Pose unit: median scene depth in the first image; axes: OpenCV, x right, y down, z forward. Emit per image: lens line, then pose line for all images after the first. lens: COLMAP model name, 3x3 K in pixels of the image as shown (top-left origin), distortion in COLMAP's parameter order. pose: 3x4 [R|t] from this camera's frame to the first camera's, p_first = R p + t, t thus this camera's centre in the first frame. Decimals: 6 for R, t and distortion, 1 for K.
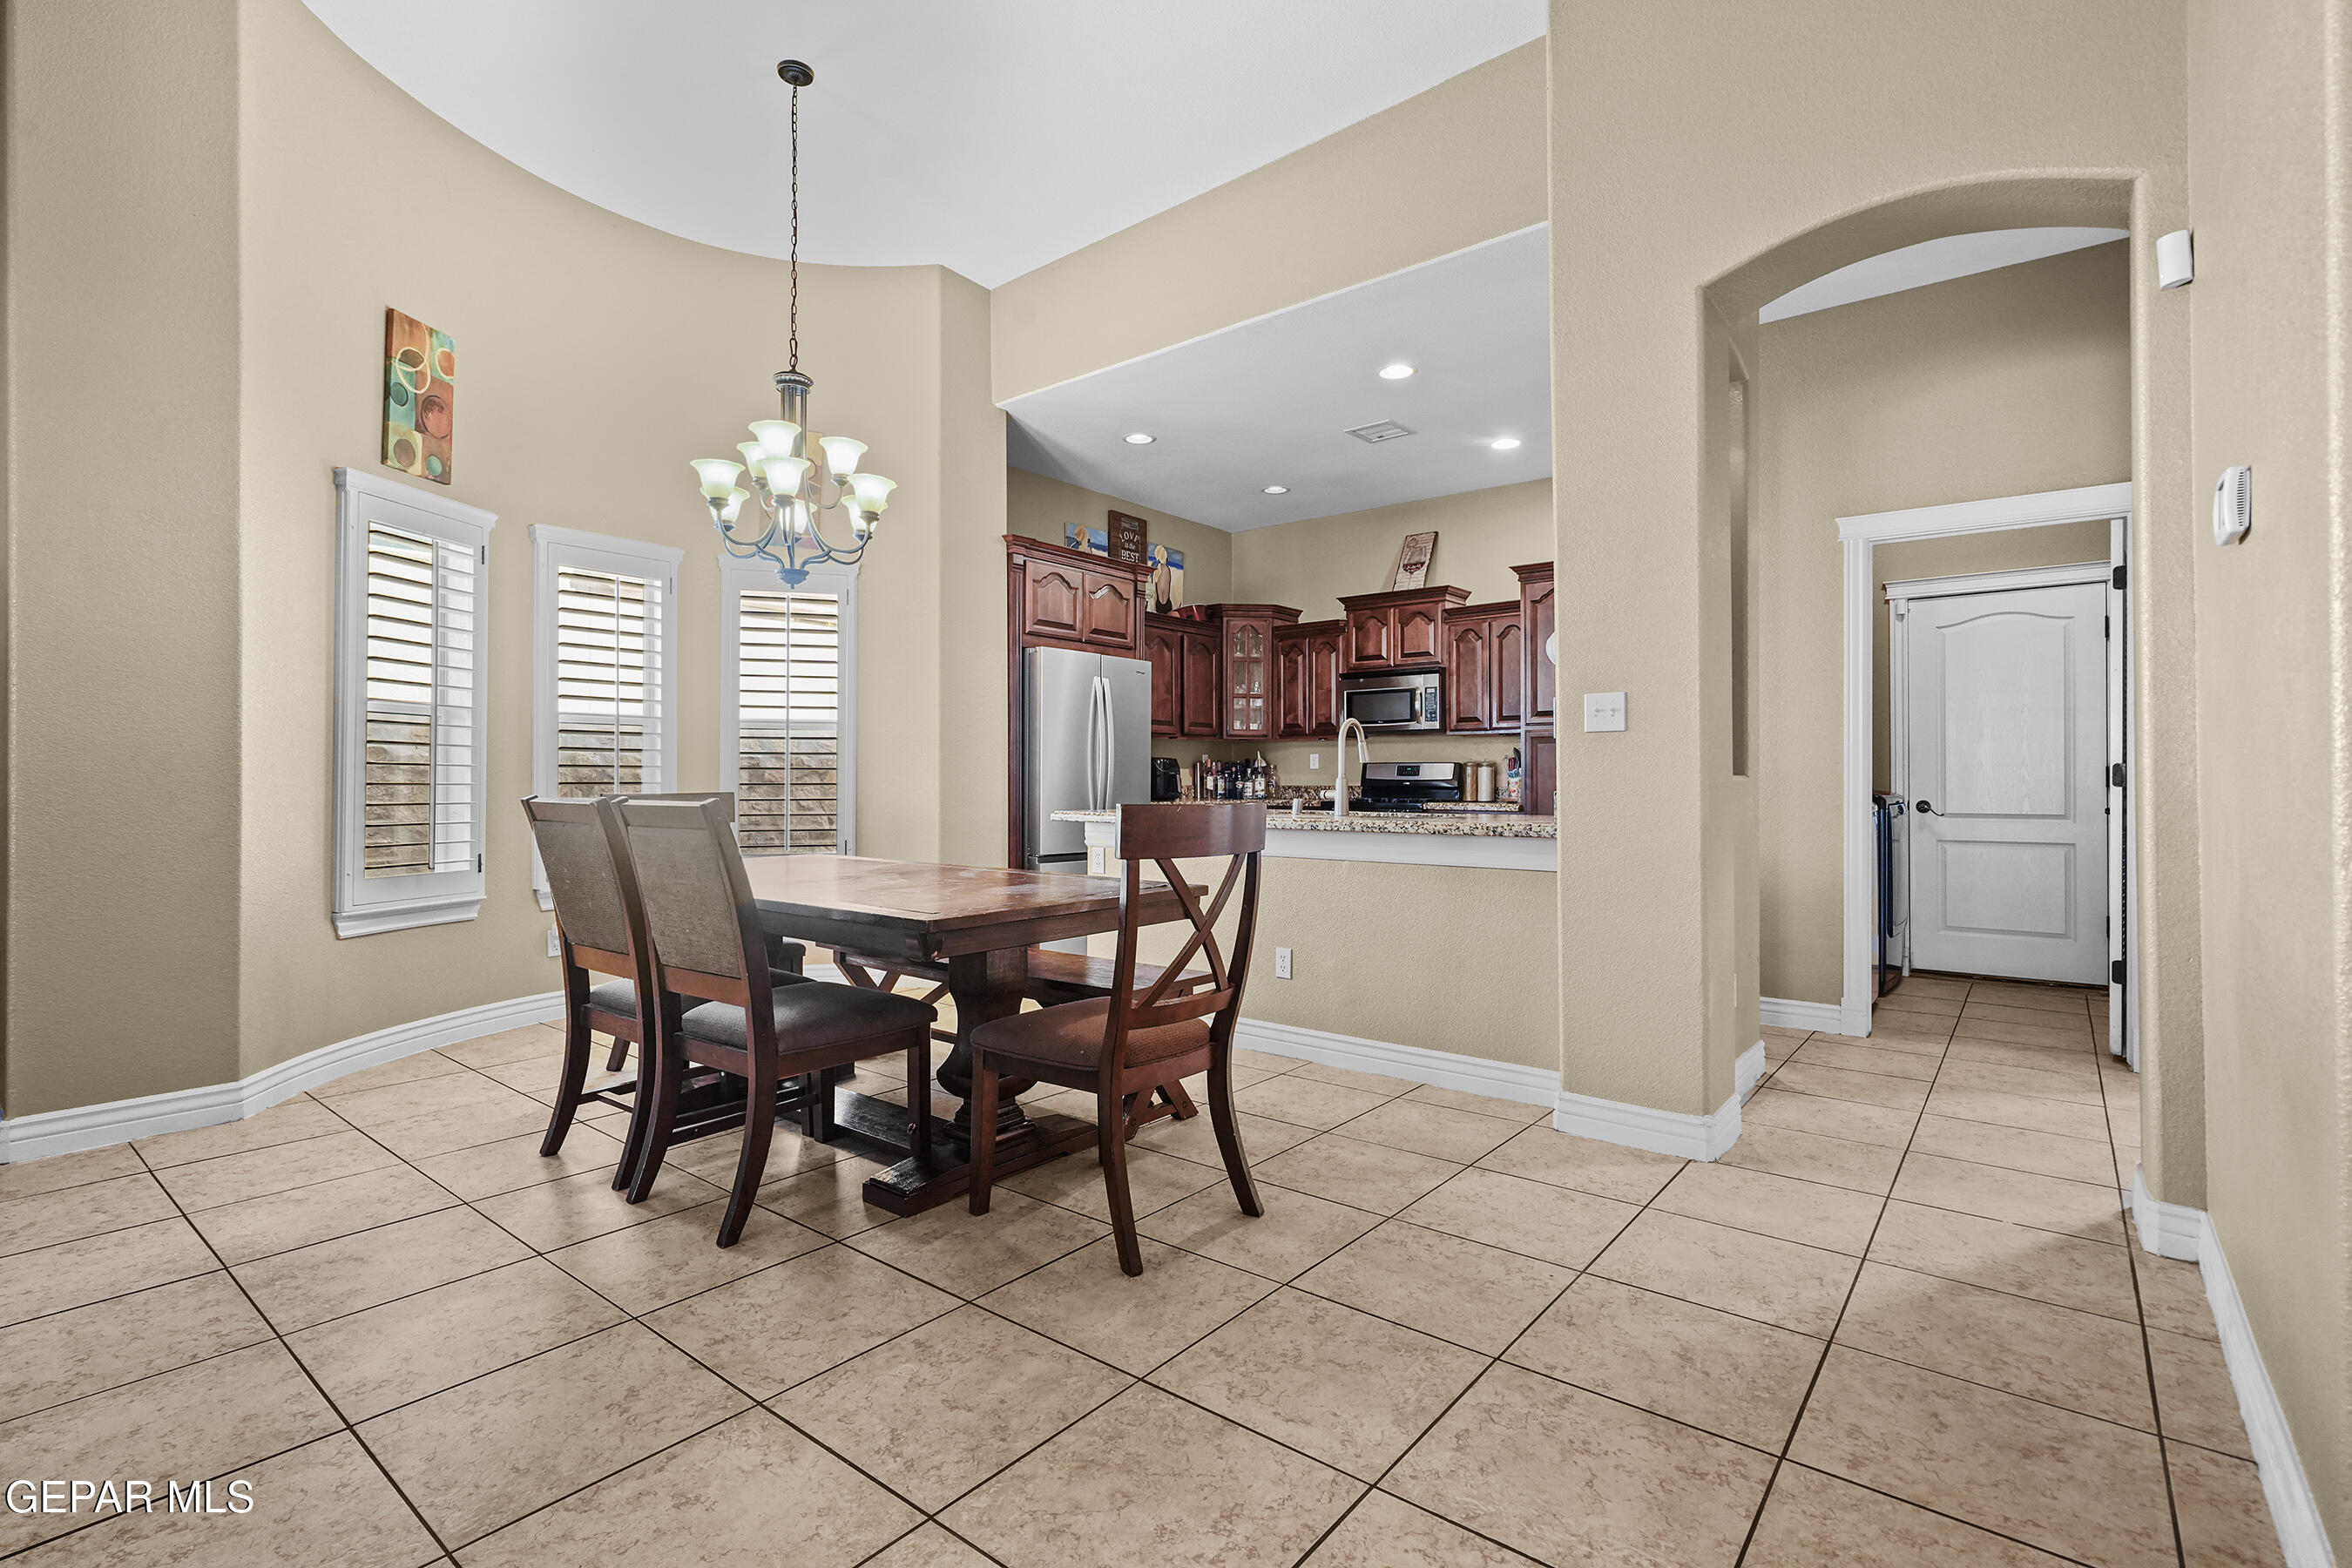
lens RADIAL K [[1082.3, 0, 1176.0], [0, 1082.3, 784.0], [0, 0, 1]] dist [-0.003574, 0.001071]
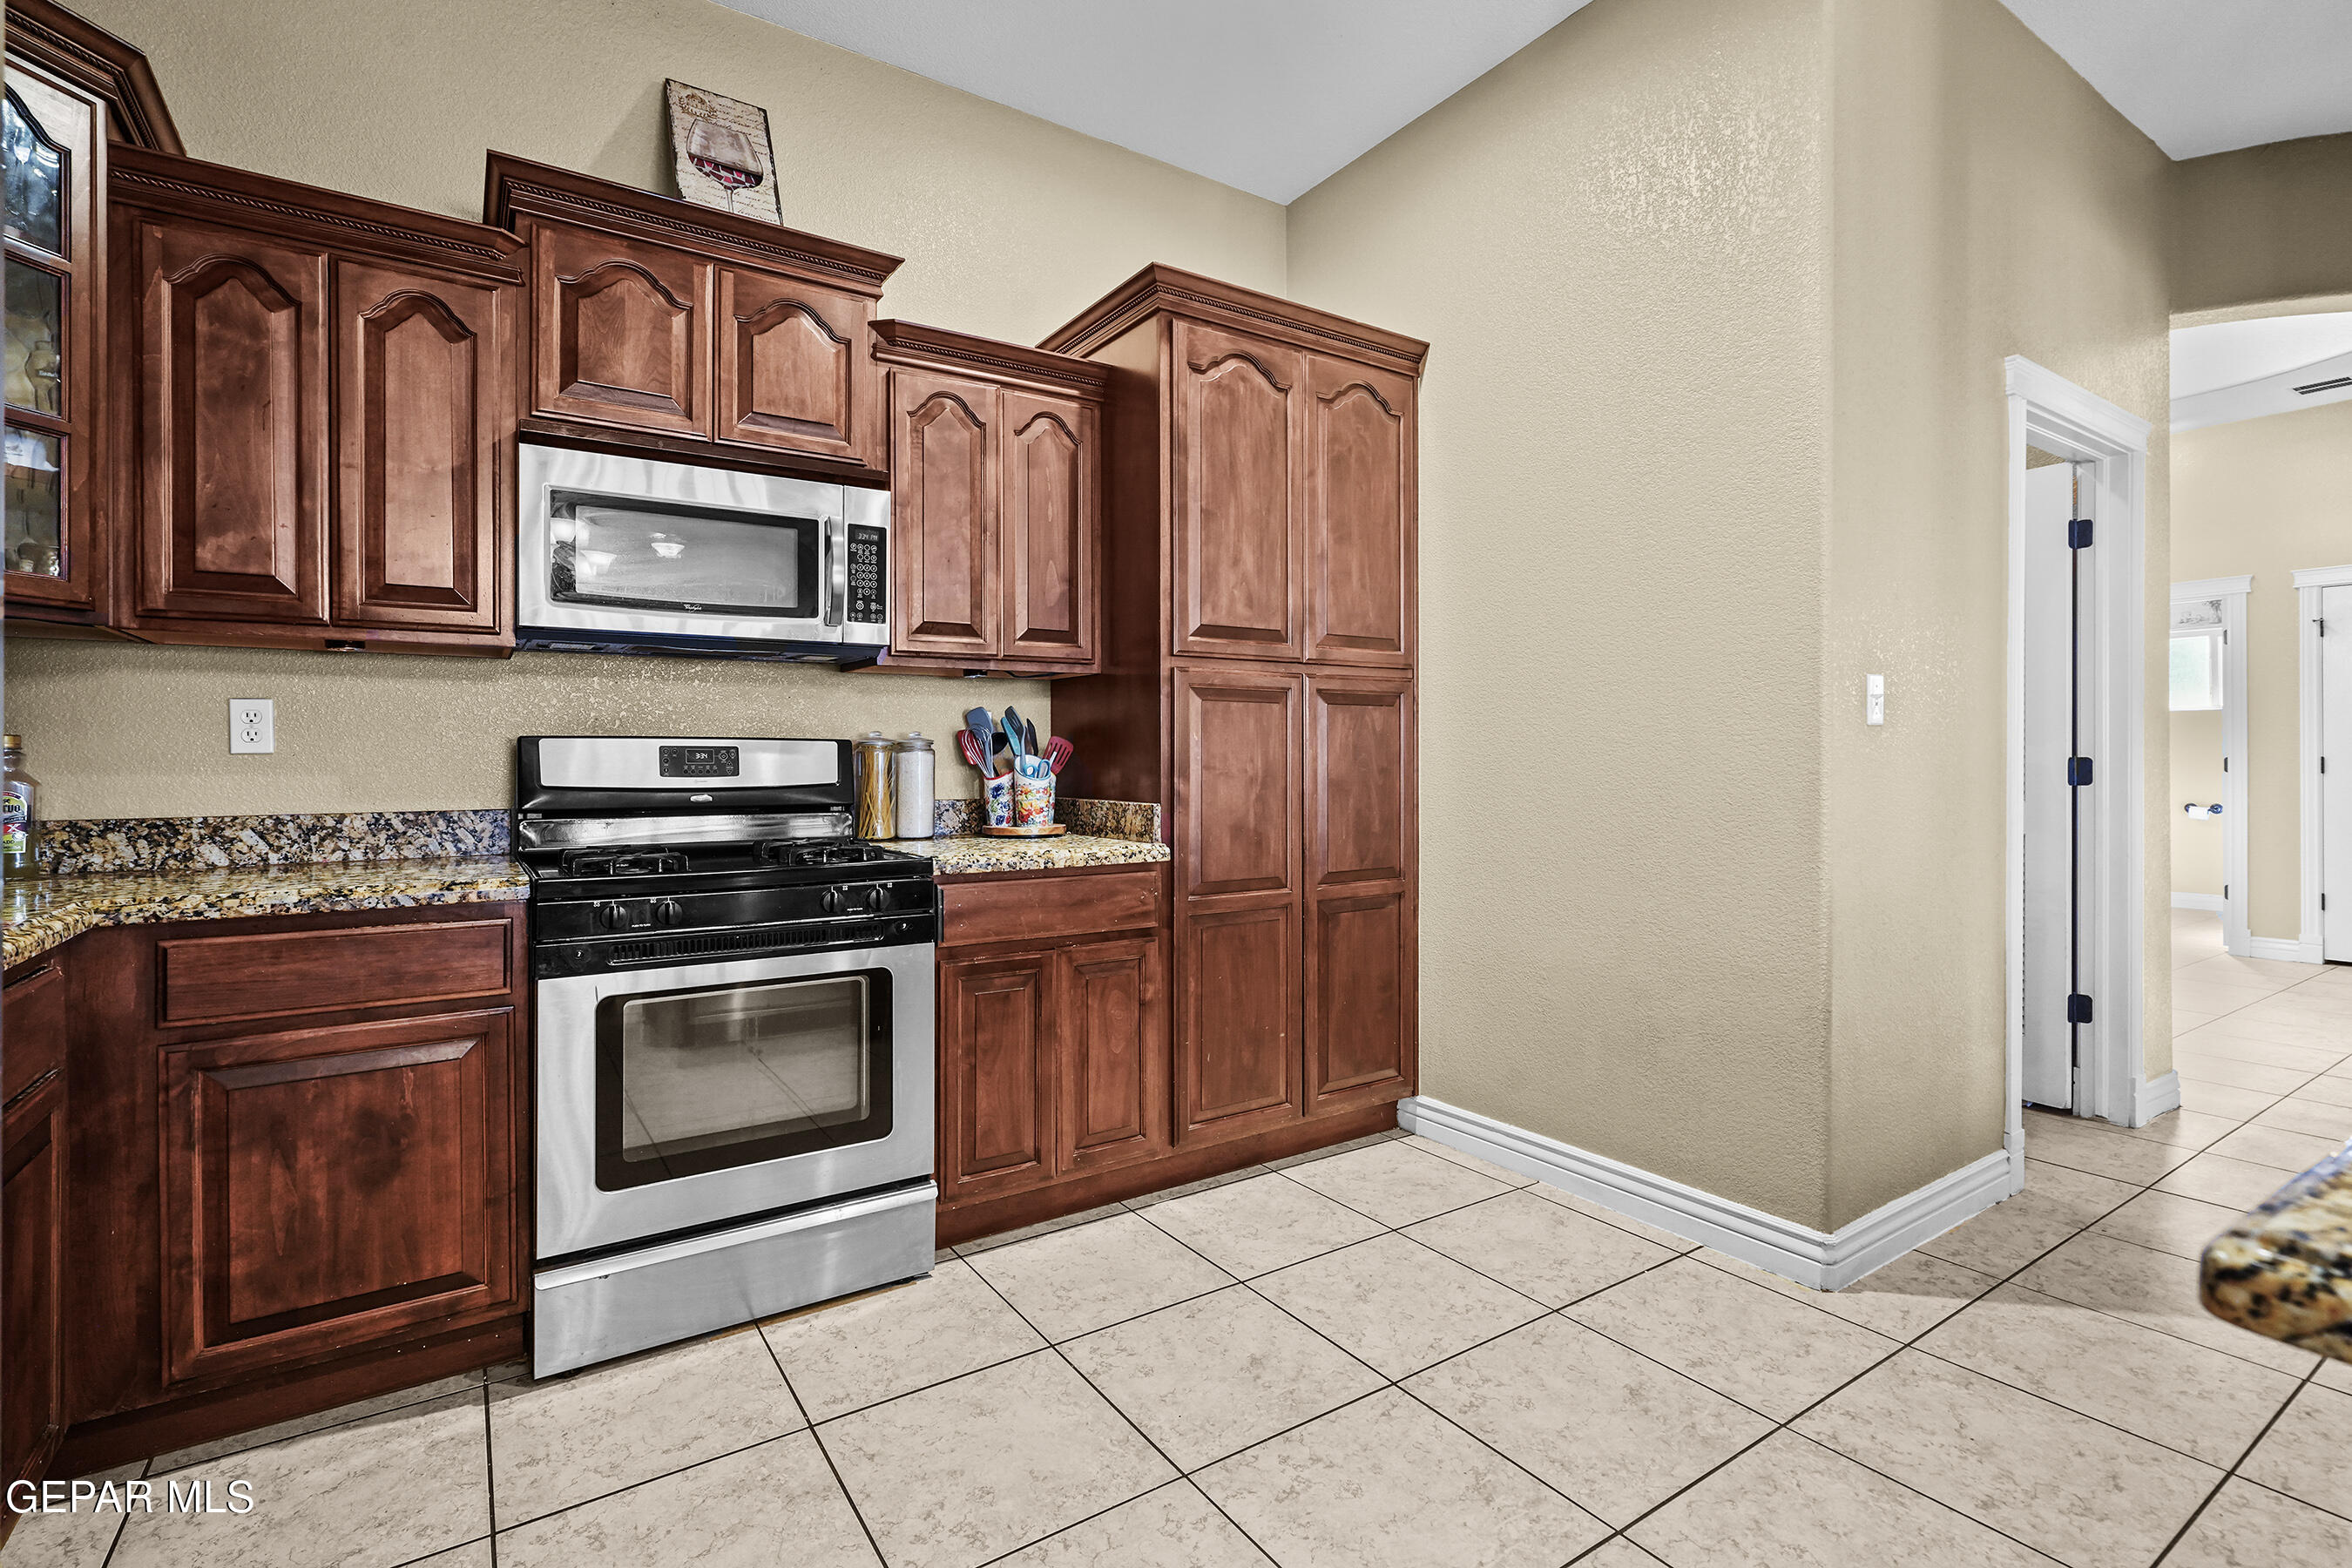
lens RADIAL K [[1085.6, 0, 1156.1], [0, 1085.6, 750.9], [0, 0, 1]] dist [0.002486, 0.000226]
pose [[0.304613, 0.002629, 0.952472, -0.242862], [0.003972, 0.999984, -0.004030, -0.046486], [-0.952468, 0.005011, 0.304598, 2.587245]]
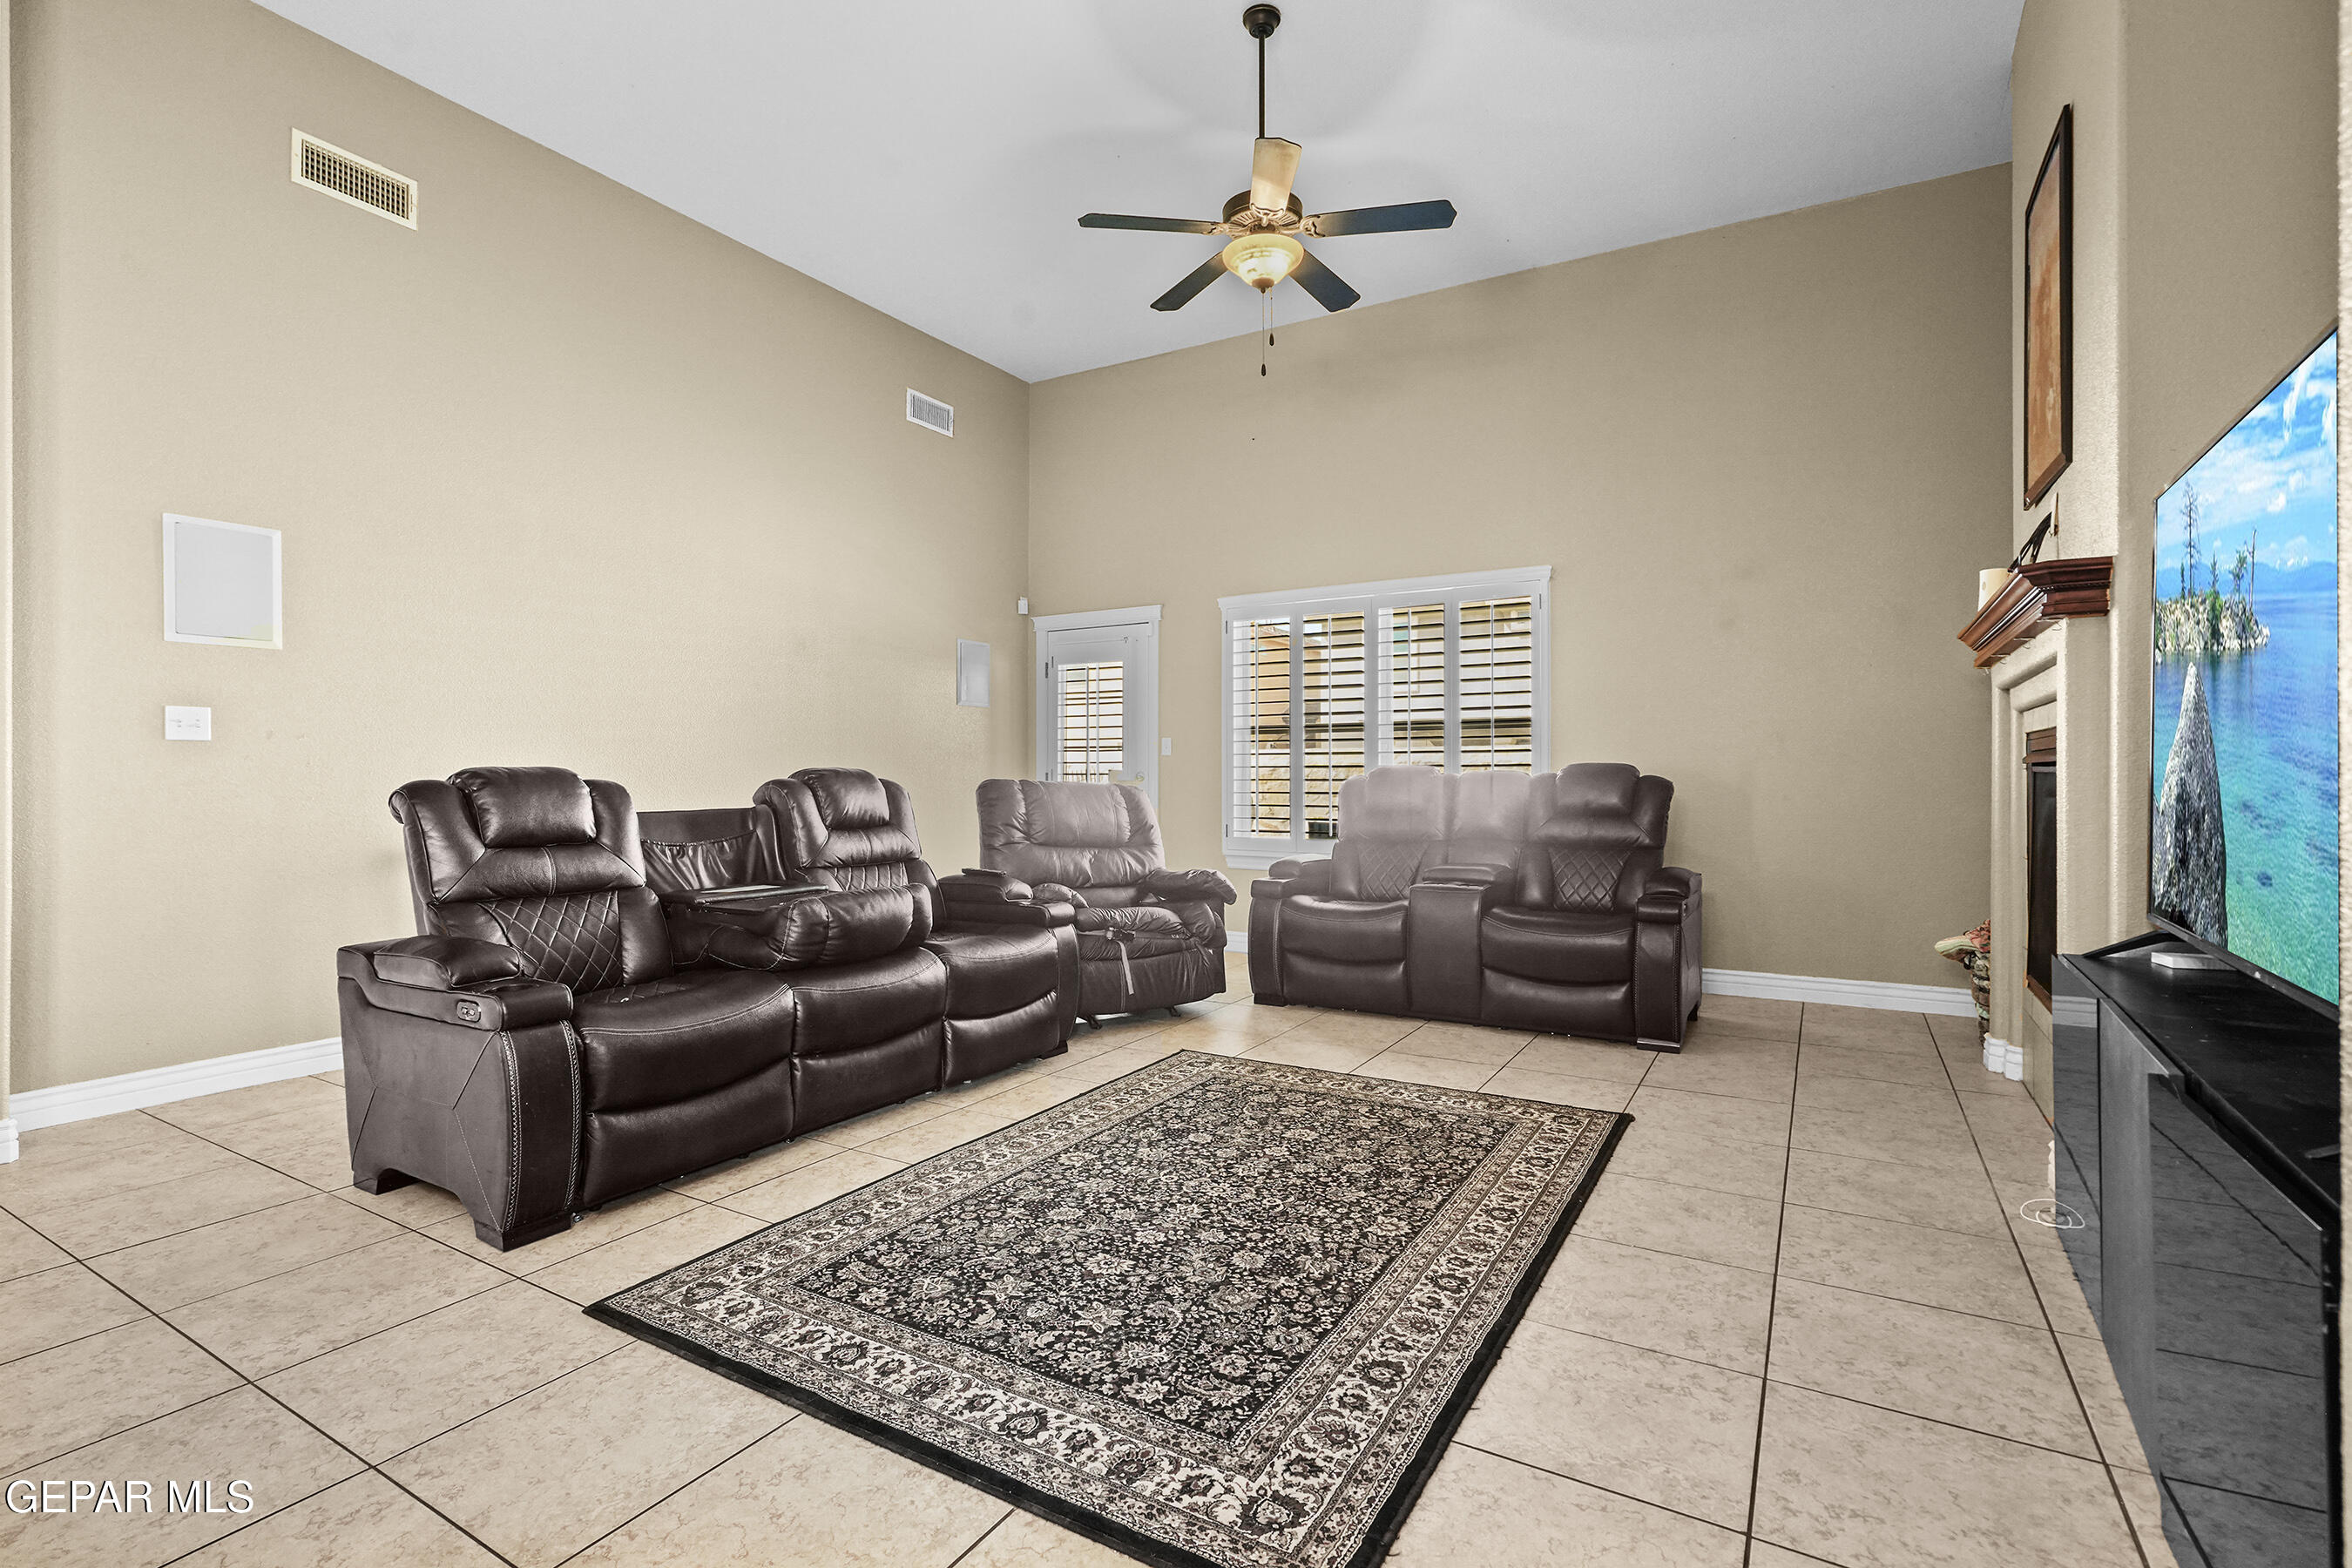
lens RADIAL K [[1081.4, 0, 1172.5], [0, 1081.4, 772.5], [0, 0, 1]] dist [-0.001828, 0.000688]
pose [[-0.990556, 0.001704, -0.137097, -1.053867], [0.002126, 0.999993, -0.002929, -0.008702], [0.137092, -0.003193, -0.990553, 1.613066]]
